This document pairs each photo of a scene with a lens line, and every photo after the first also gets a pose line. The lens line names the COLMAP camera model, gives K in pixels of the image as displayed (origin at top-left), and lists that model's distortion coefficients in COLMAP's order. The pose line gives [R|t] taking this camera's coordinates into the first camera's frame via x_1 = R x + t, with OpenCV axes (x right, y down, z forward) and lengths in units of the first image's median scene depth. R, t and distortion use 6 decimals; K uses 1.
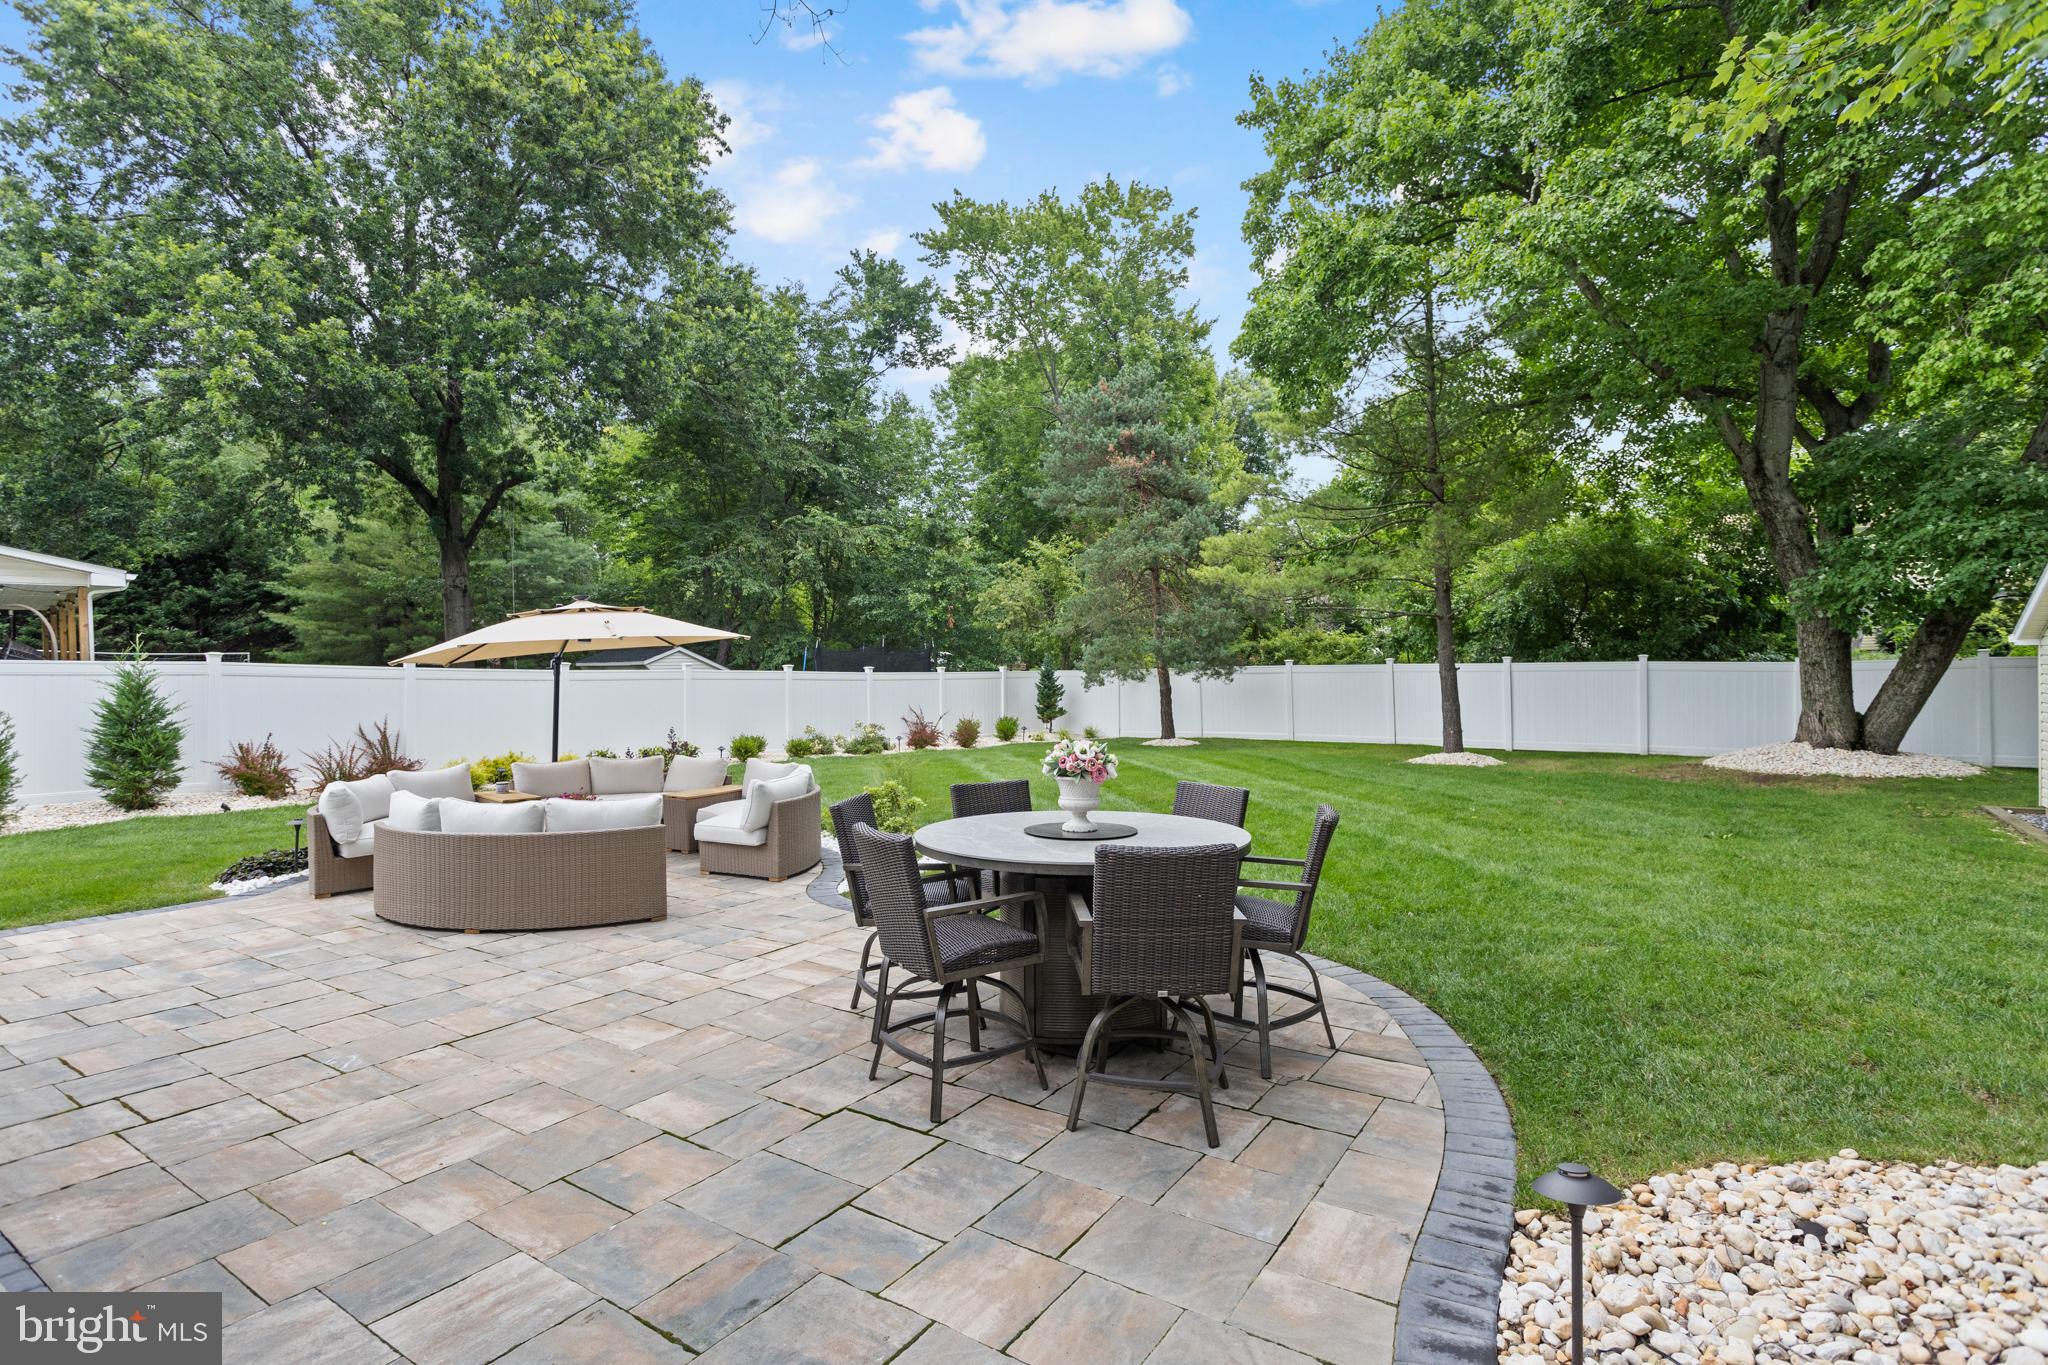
lens RADIAL K [[1000.3, 0, 1014.1], [0, 1000.3, 674.1], [0, 0, 1]] dist [-0.003038, -0.000525]
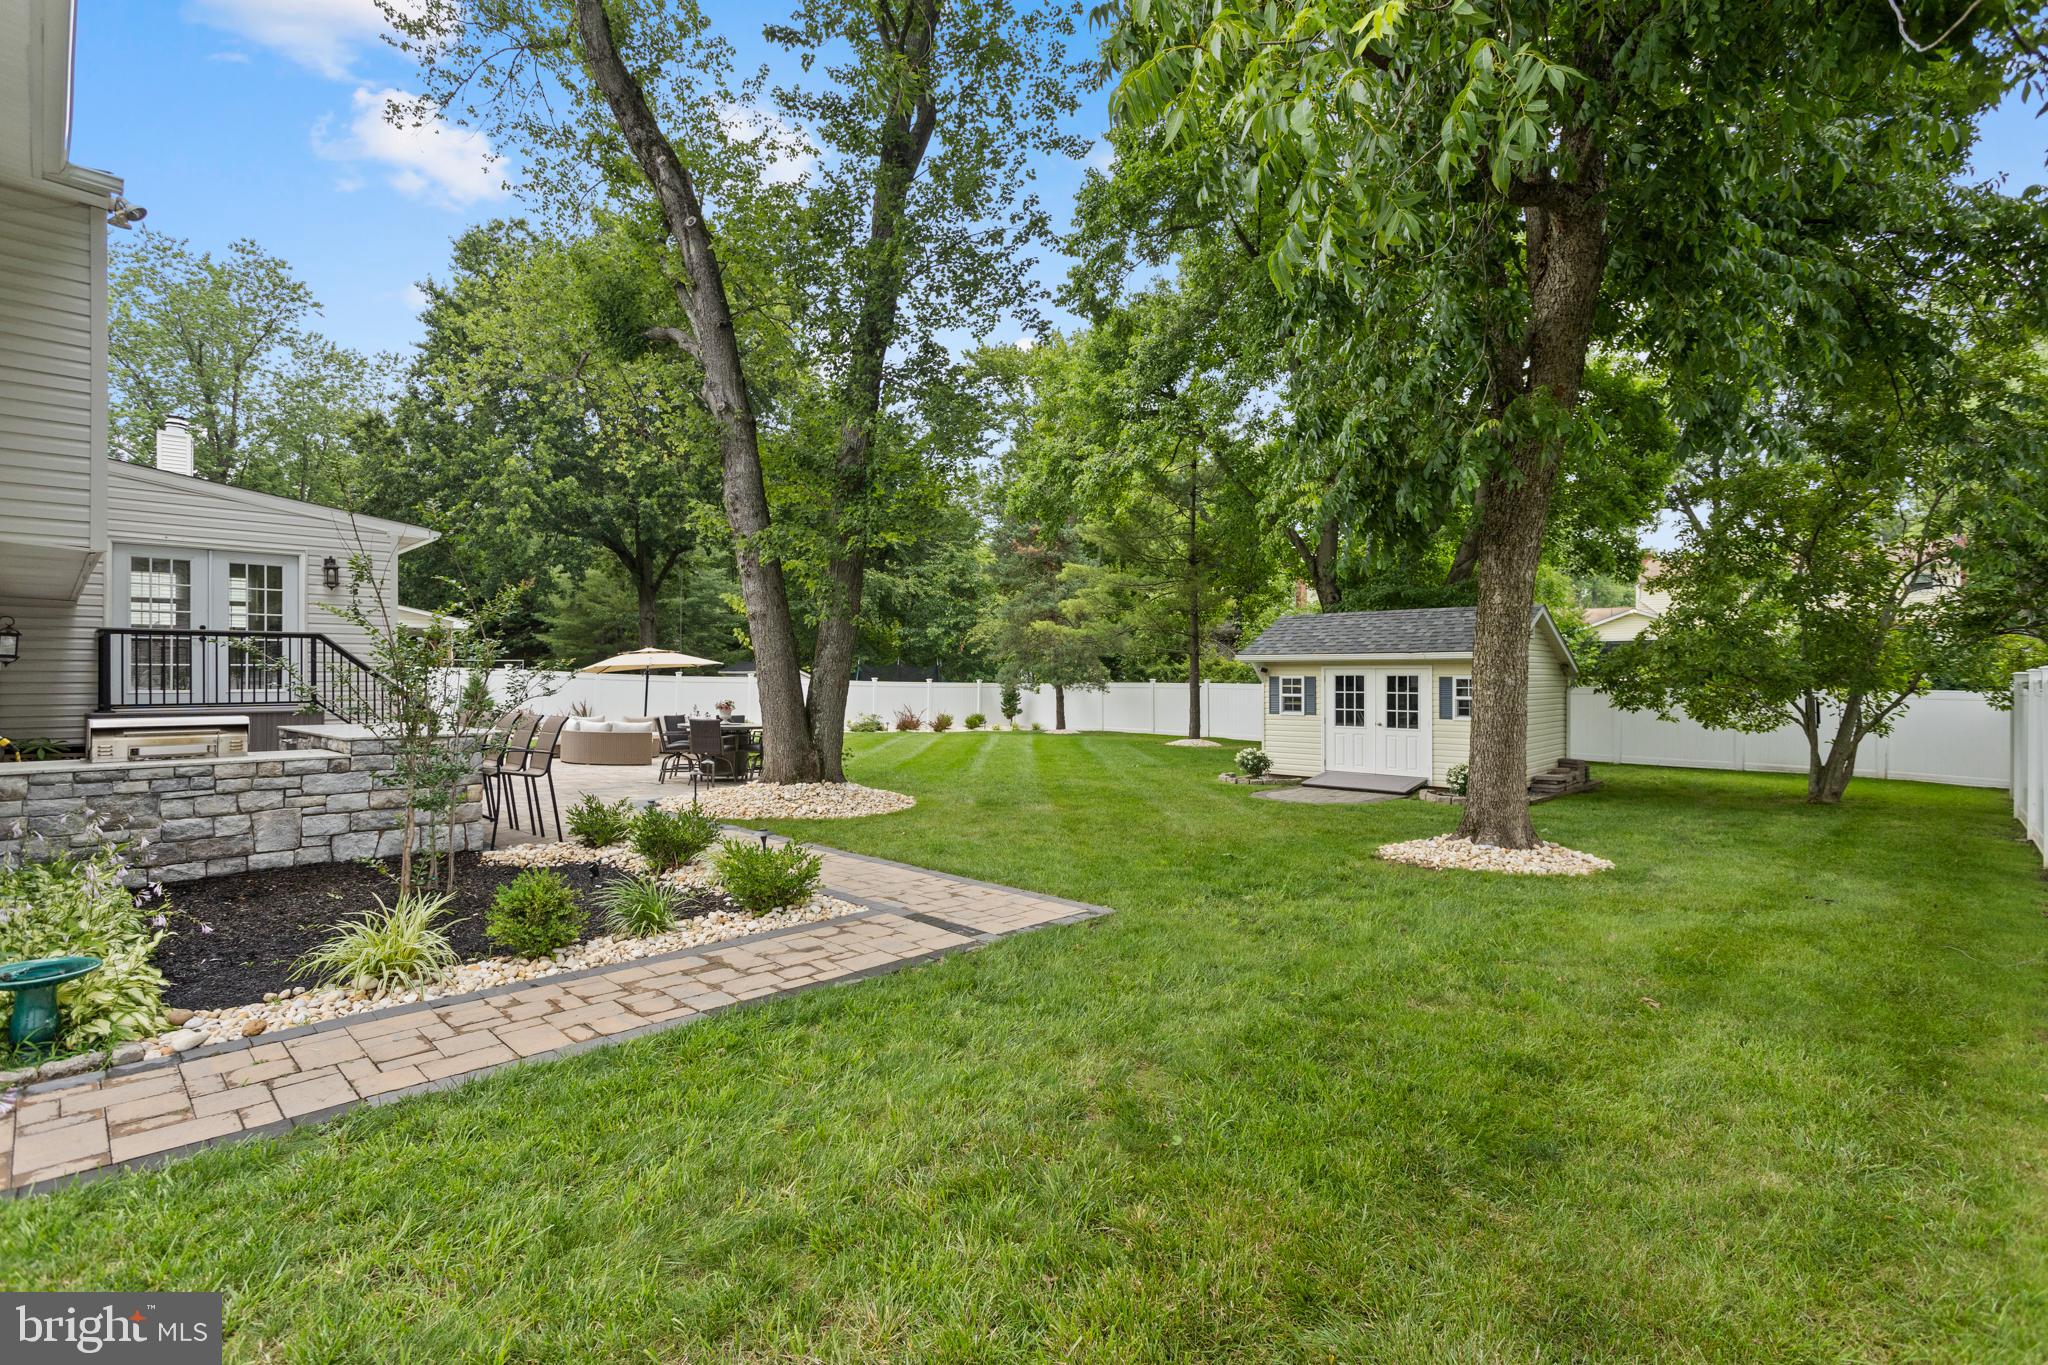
lens RADIAL K [[1000.3, 0, 1014.1], [0, 1000.3, 674.1], [0, 0, 1]] dist [-0.003038, -0.000525]
pose [[0.980574, 0.020798, -0.195044, 0.377627], [-0.023008, 0.999694, -0.009070, -0.003800], [0.194796, 0.013381, 0.980752, -0.497269]]
